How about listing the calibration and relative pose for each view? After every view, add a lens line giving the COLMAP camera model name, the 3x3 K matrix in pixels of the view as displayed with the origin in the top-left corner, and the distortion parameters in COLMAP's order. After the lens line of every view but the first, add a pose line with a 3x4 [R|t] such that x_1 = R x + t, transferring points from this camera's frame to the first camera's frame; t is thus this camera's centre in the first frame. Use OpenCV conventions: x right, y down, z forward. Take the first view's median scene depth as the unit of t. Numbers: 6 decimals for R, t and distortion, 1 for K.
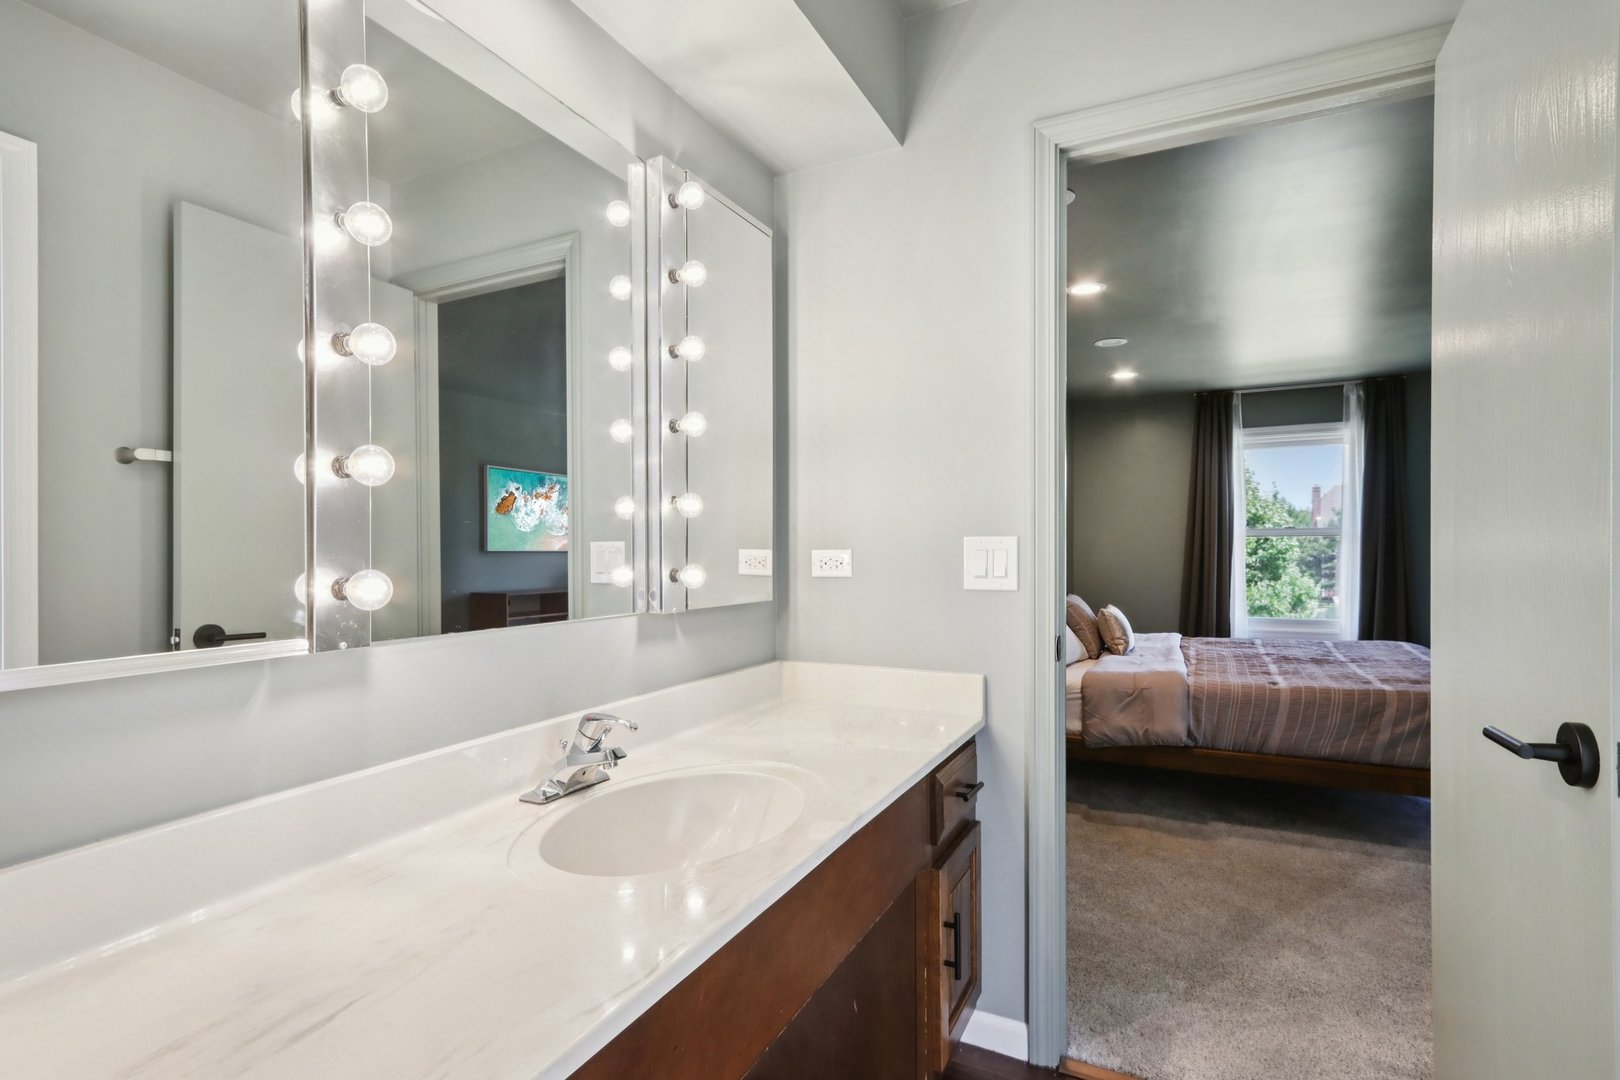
lens RADIAL K [[757.5, 0, 810.0], [0, 757.5, 540.0], [0, 0, 1]] dist [-0.002431, 0.008714]
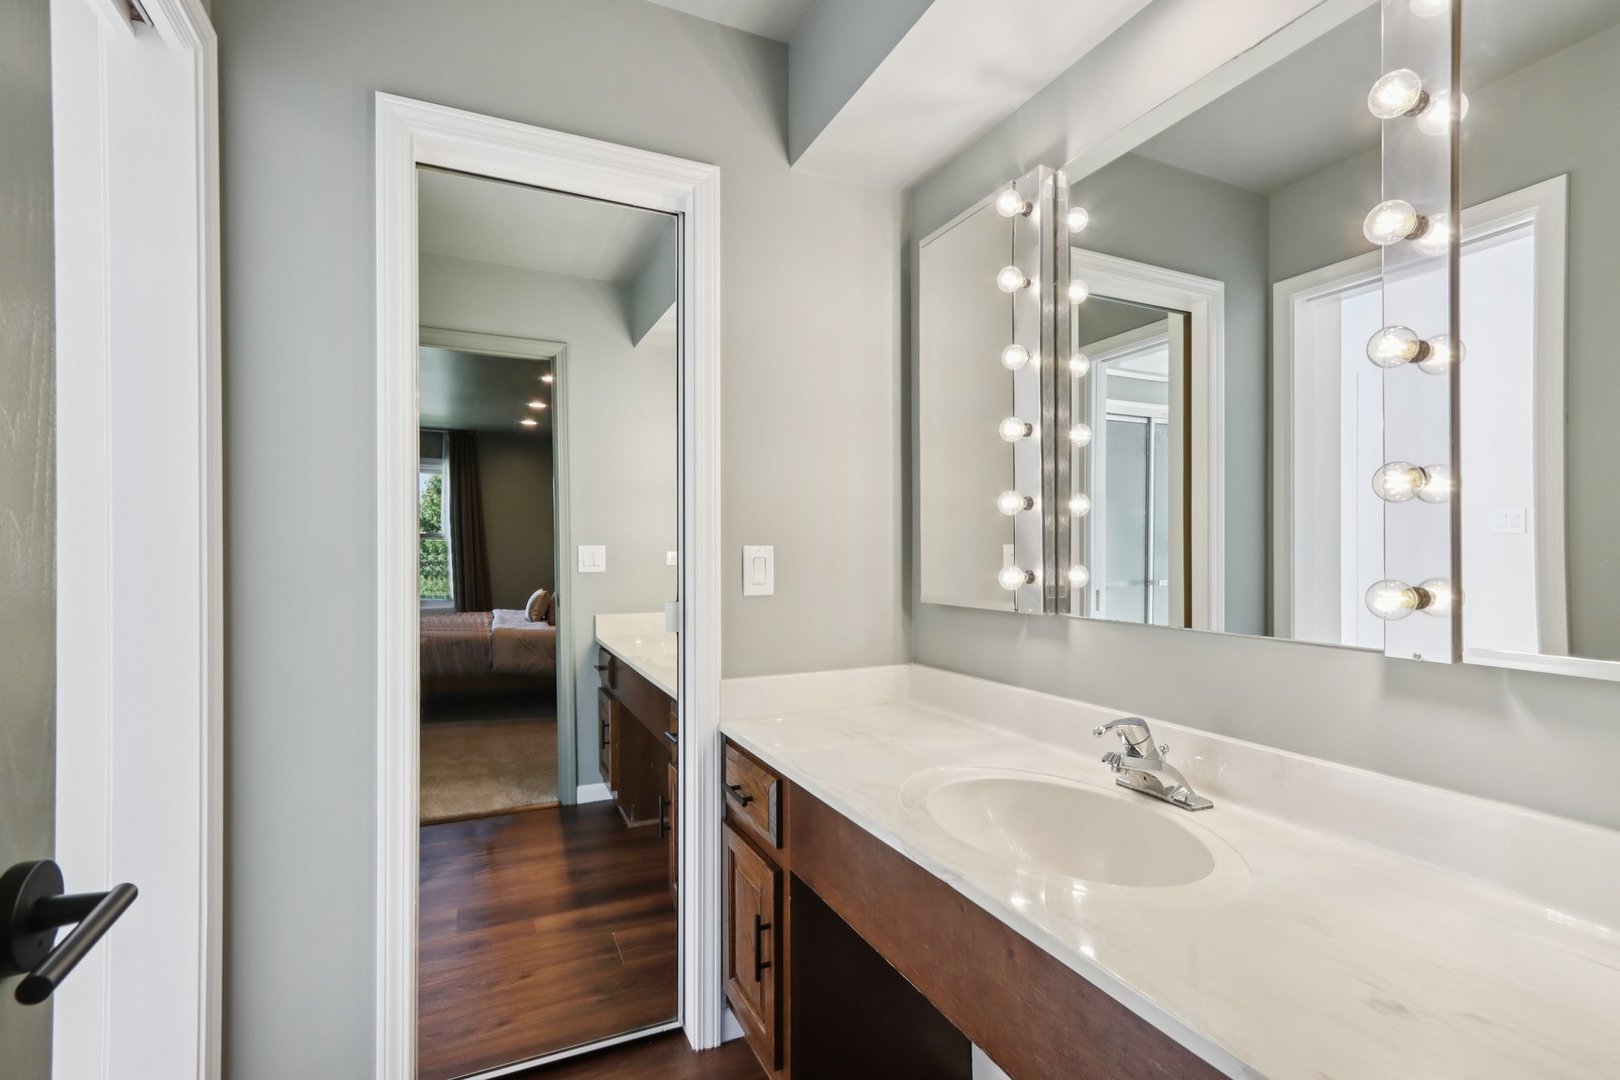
lens RADIAL K [[757.5, 0, 810.0], [0, 757.5, 540.0], [0, 0, 1]] dist [-0.002431, 0.008714]
pose [[-0.615395, -0.011173, -0.788140, 0.824562], [0.009949, 0.999710, -0.021940, 0.017277], [0.788156, -0.021343, -0.615105, 1.398194]]
